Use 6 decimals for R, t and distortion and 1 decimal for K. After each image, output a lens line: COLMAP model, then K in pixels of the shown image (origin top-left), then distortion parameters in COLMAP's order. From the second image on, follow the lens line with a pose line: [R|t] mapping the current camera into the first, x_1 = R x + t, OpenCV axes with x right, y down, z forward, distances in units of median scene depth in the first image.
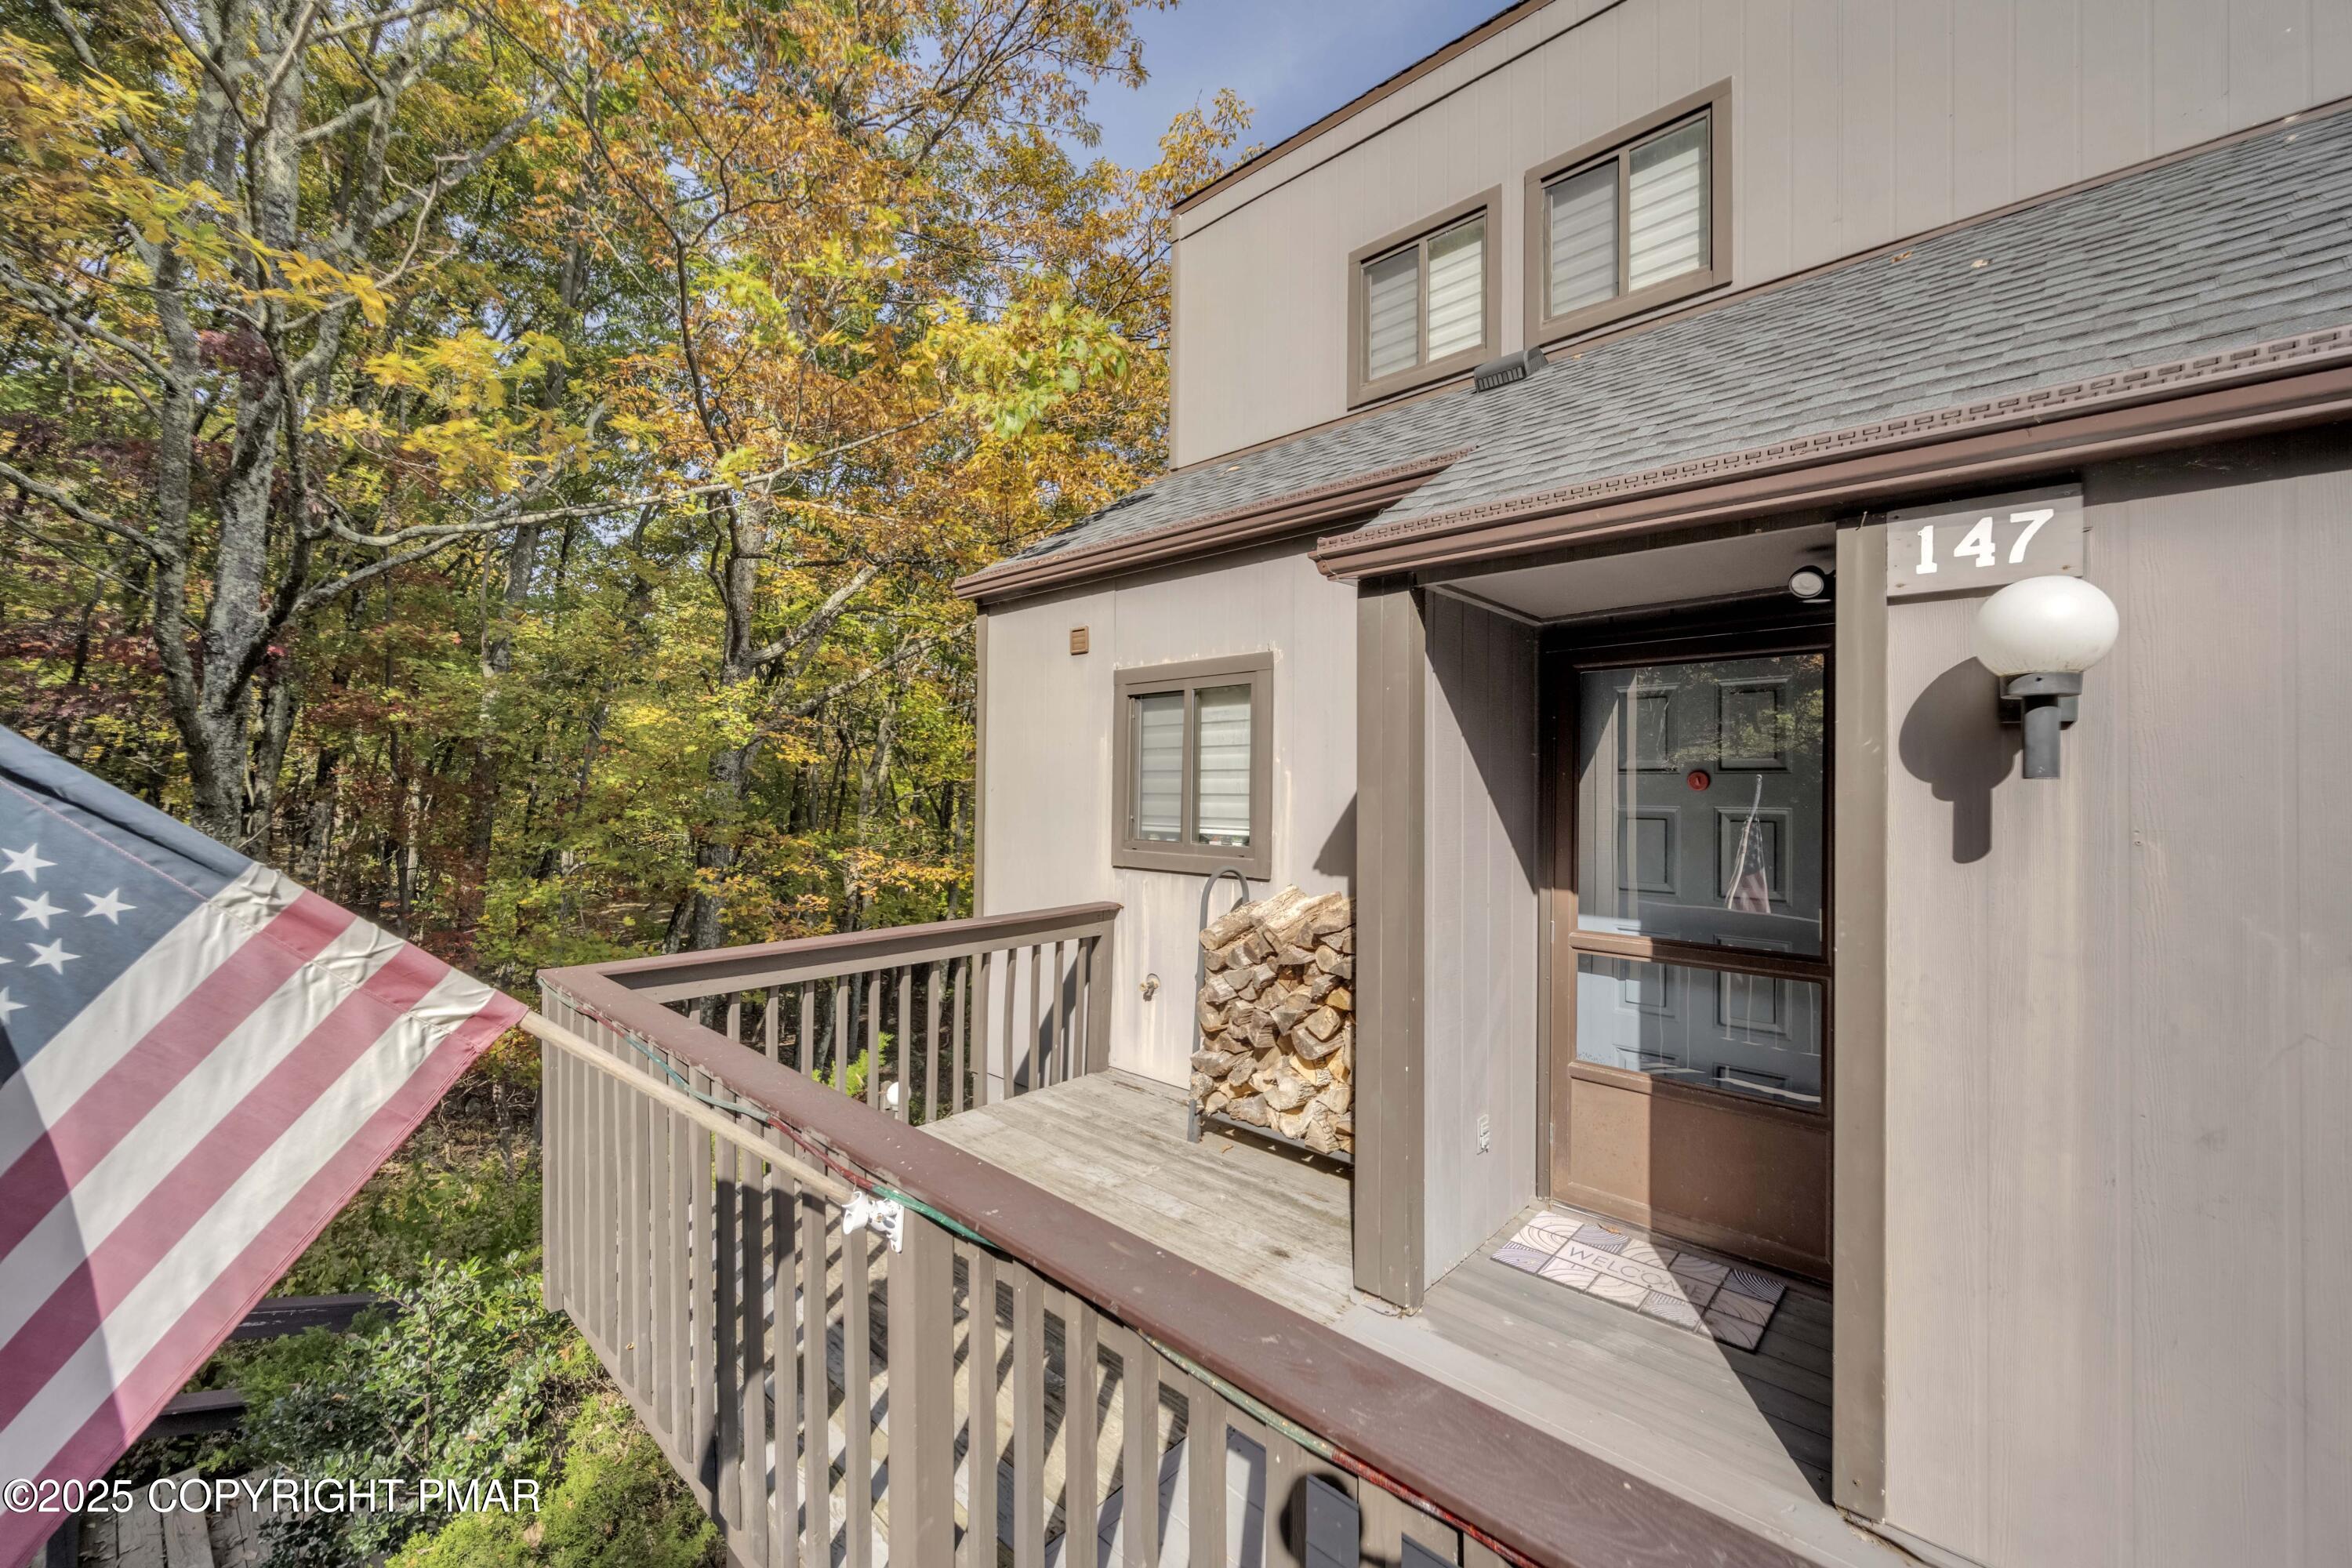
lens RADIAL K [[922.2, 0, 1168.6], [0, 922.2, 780.3], [0, 0, 1]] dist [-0.007810, -0.000040]
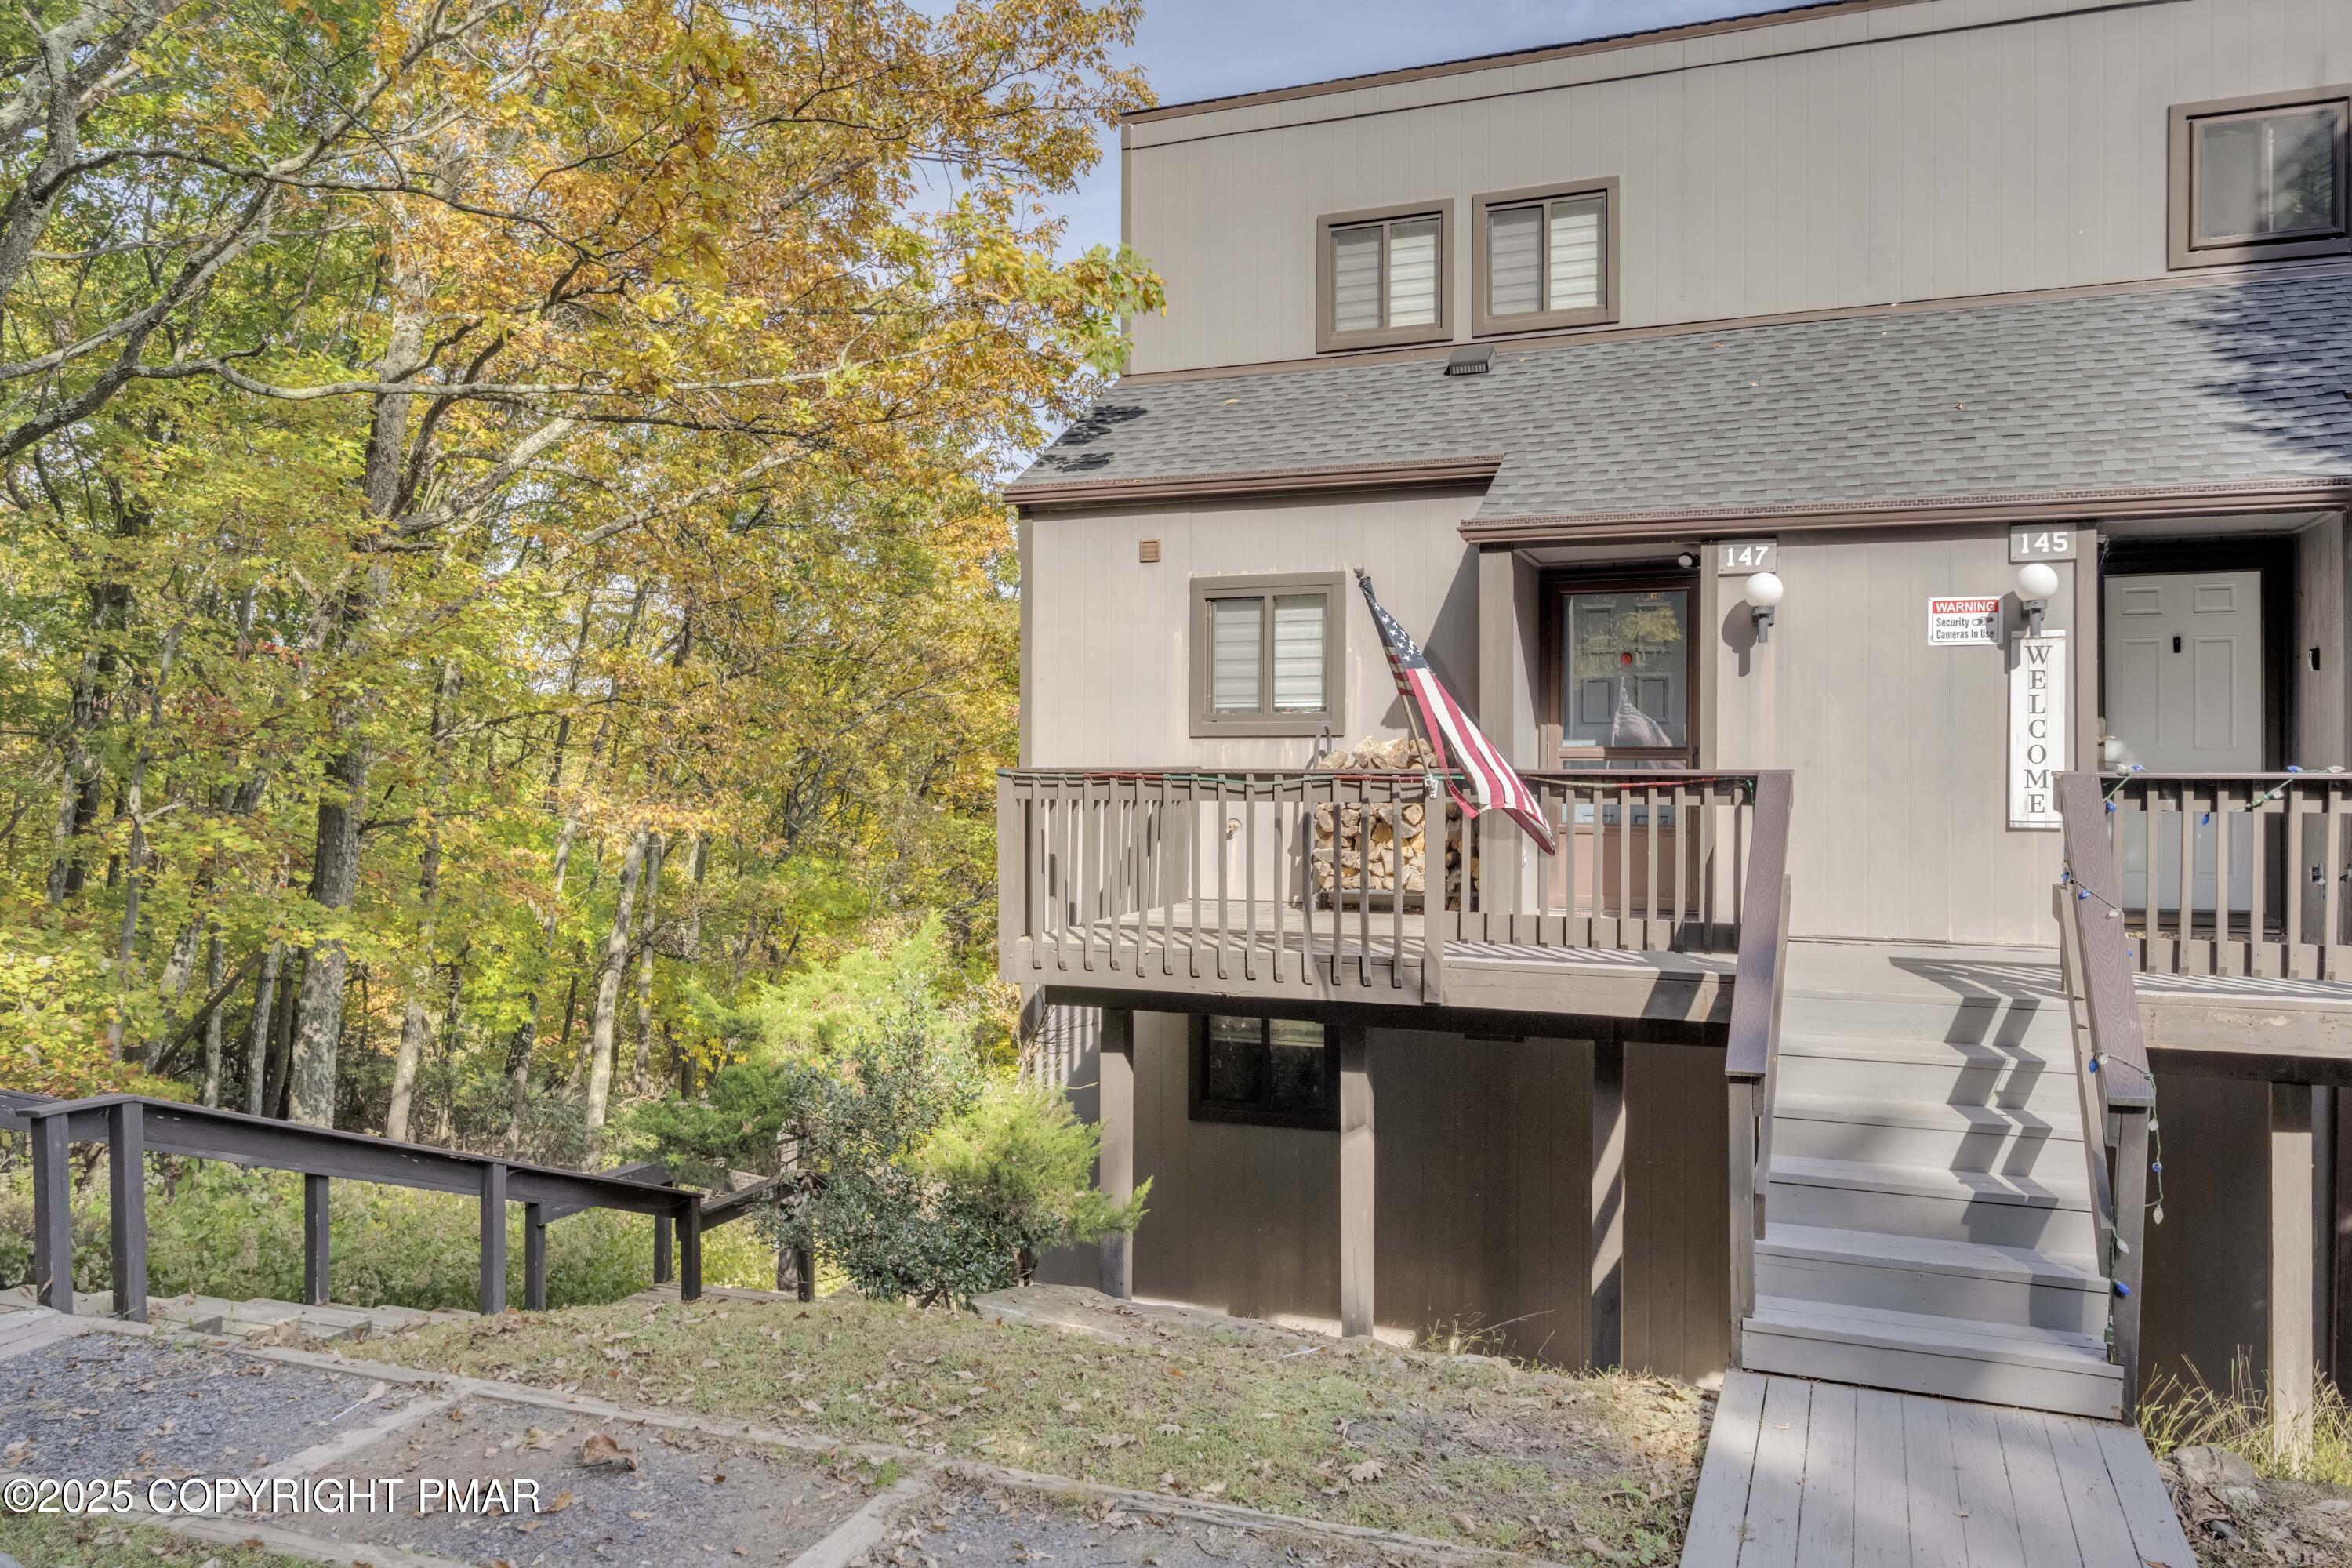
lens RADIAL K [[1696.5, 0, 1176.5], [0, 1696.5, 780.7], [0, 0, 1]] dist [0.003685, 0.000712]
pose [[0.928548, -0.006080, 0.371163, -0.986186], [0.000468, 0.999884, 0.015208, 0.125736], [-0.371213, -0.013948, 0.928443, -1.177877]]
